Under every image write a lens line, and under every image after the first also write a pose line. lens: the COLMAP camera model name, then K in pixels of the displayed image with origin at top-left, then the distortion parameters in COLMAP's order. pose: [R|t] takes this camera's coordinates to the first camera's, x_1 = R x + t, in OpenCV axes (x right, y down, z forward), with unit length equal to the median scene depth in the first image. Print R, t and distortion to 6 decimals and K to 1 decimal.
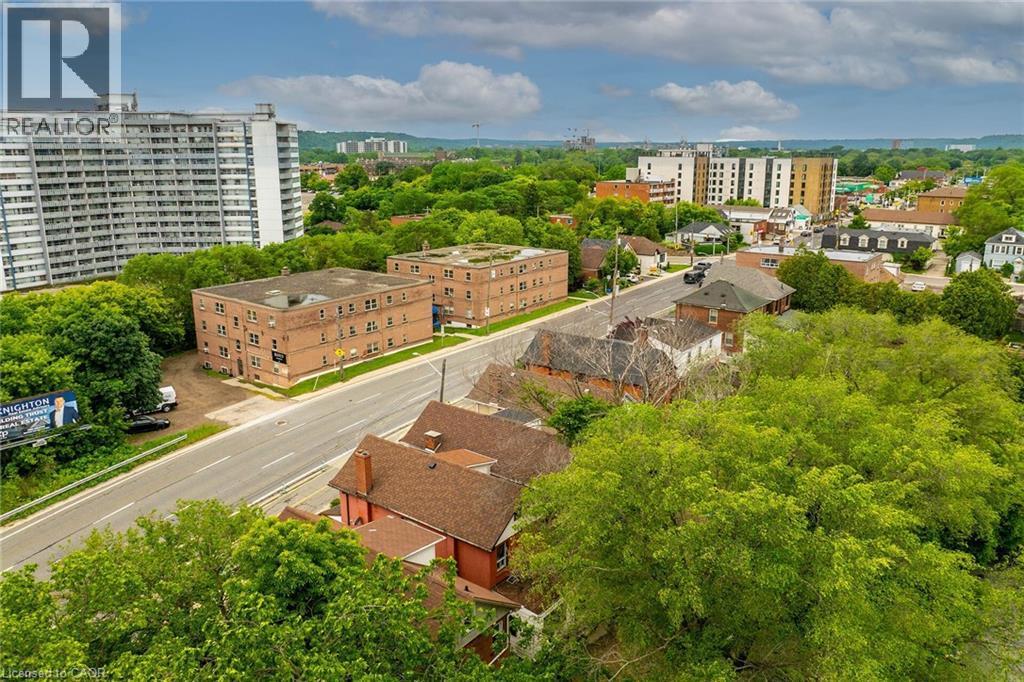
lens RADIAL K [[721.5, 0, 509.8], [0, 721.5, 336.7], [0, 0, 1]] dist [-0.034635, -0.010569]
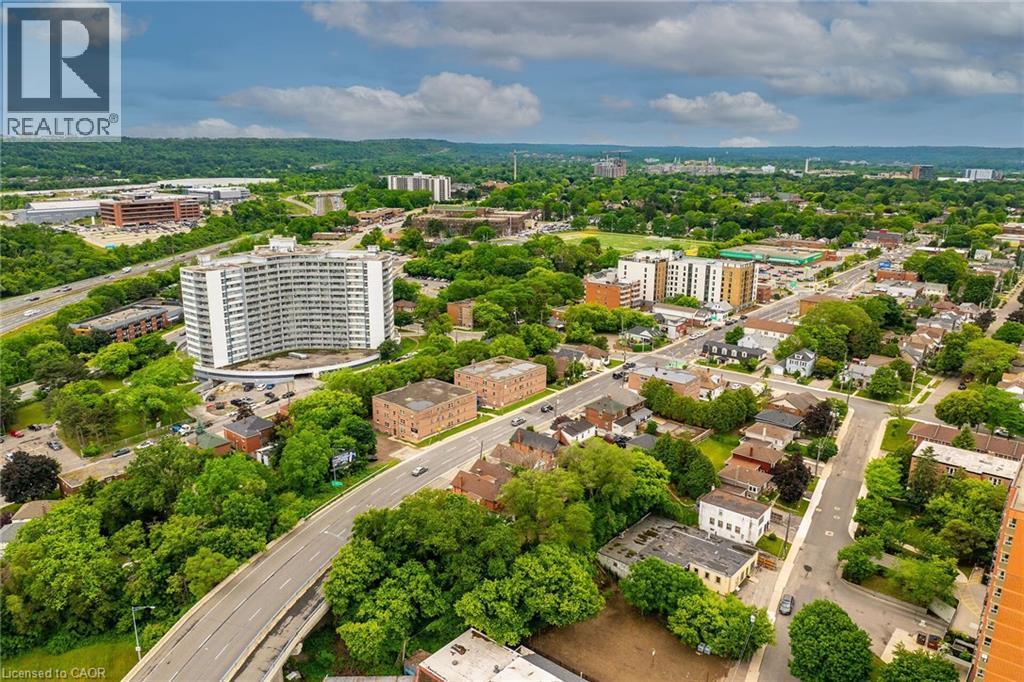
lens RADIAL K [[721.5, 0, 514.2], [0, 721.5, 344.1], [0, 0, 1]] dist [-0.034635, -0.010569]
pose [[0.998859, 0.020895, -0.042933, 0.051369], [-0.020442, 0.999731, 0.010967, -0.133282], [0.043151, -0.010077, 0.999018, -0.634996]]
